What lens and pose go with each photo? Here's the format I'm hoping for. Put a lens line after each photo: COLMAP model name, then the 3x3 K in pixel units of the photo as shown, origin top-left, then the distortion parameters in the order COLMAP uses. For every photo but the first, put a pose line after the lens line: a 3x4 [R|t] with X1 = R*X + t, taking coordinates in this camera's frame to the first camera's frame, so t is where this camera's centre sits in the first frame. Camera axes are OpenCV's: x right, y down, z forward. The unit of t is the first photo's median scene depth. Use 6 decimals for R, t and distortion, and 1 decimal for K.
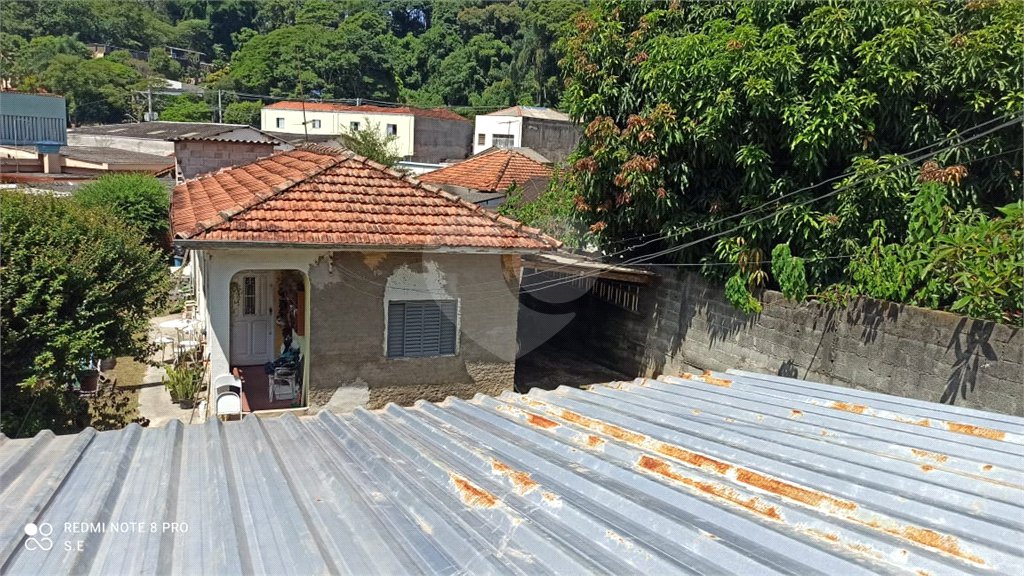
lens RADIAL K [[739.9, 0, 512.0], [0, 739.9, 288.0], [0, 0, 1]] dist [0.050540, -0.064058]
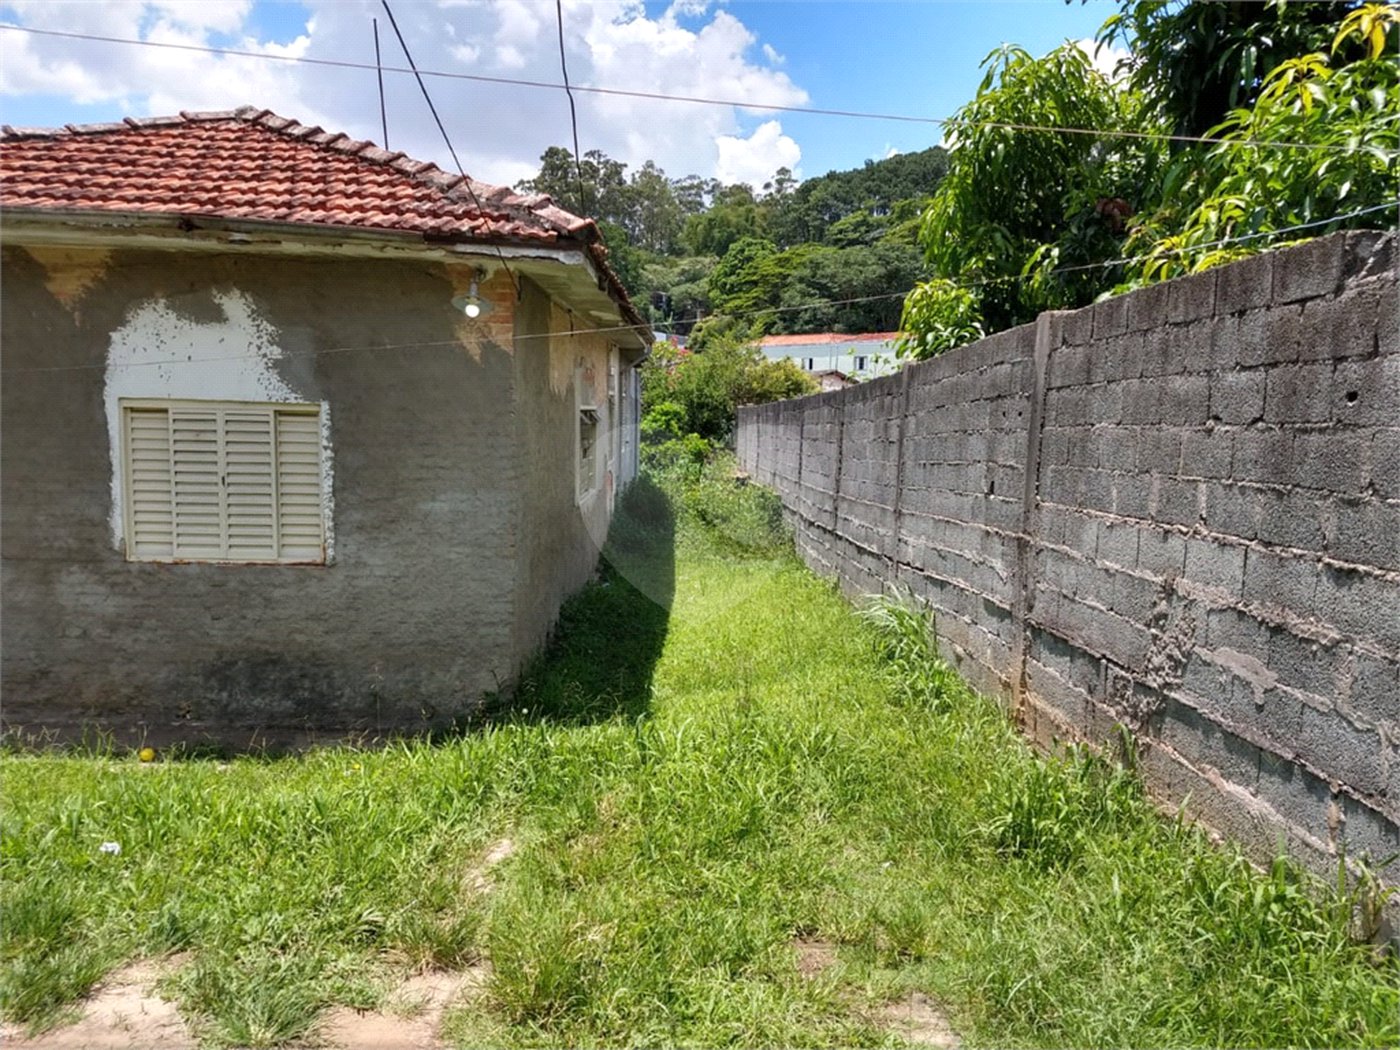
lens RADIAL K [[1046.4, 0, 728.2], [0, 1046.4, 536.8], [0, 0, 1]] dist [0.237452, -0.383064]
pose [[0.917016, 0.009464, -0.398739, 0.325862], [-0.041700, 0.996515, -0.072248, 0.112339], [0.396665, 0.082880, 0.914214, 0.632393]]
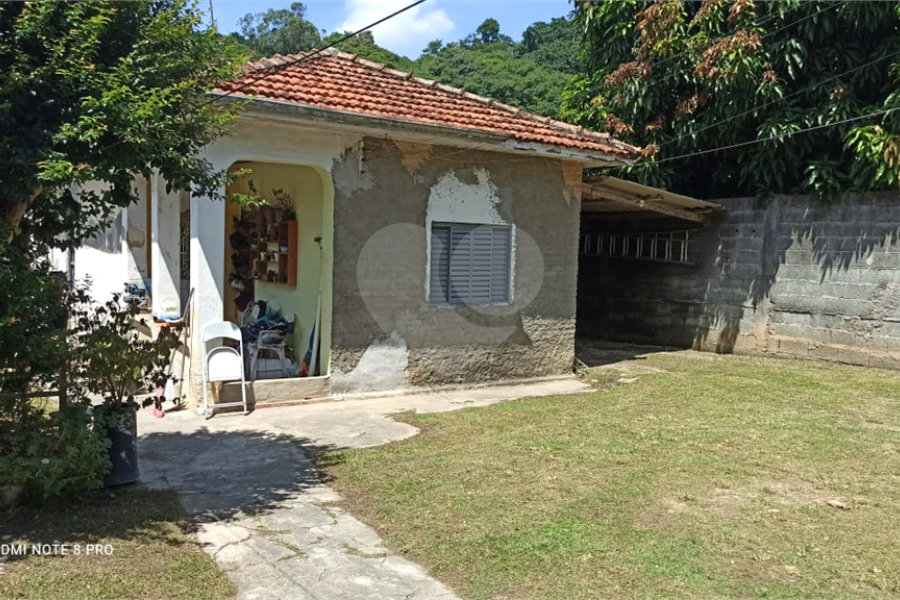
lens RADIAL K [[770.6, 0, 450.0], [0, 770.6, 300.0], [0, 0, 1]] dist [0.030334, -0.006692]
pose [[0.983652, -0.041047, 0.175337, -0.280803], [0.055580, 0.995341, -0.078791, 0.150854], [-0.171286, 0.087248, 0.981351, 0.280812]]
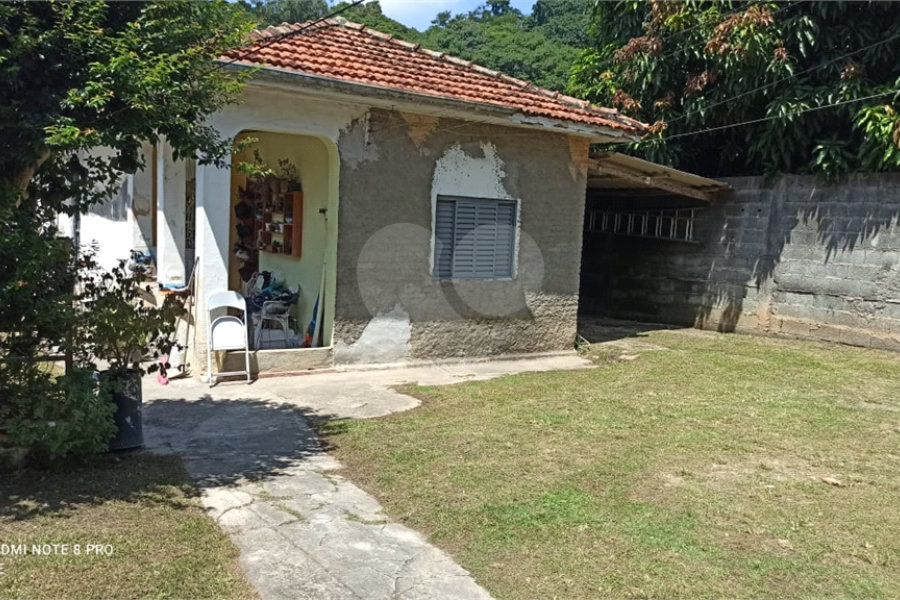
lens RADIAL K [[770.6, 0, 450.0], [0, 770.6, 300.0], [0, 0, 1]] dist [0.030334, -0.006692]
pose [[0.985102, -0.028138, 0.169651, -0.281185], [0.036527, 0.998249, -0.046528, 0.152181], [-0.168045, 0.052032, 0.984405, 0.278647]]
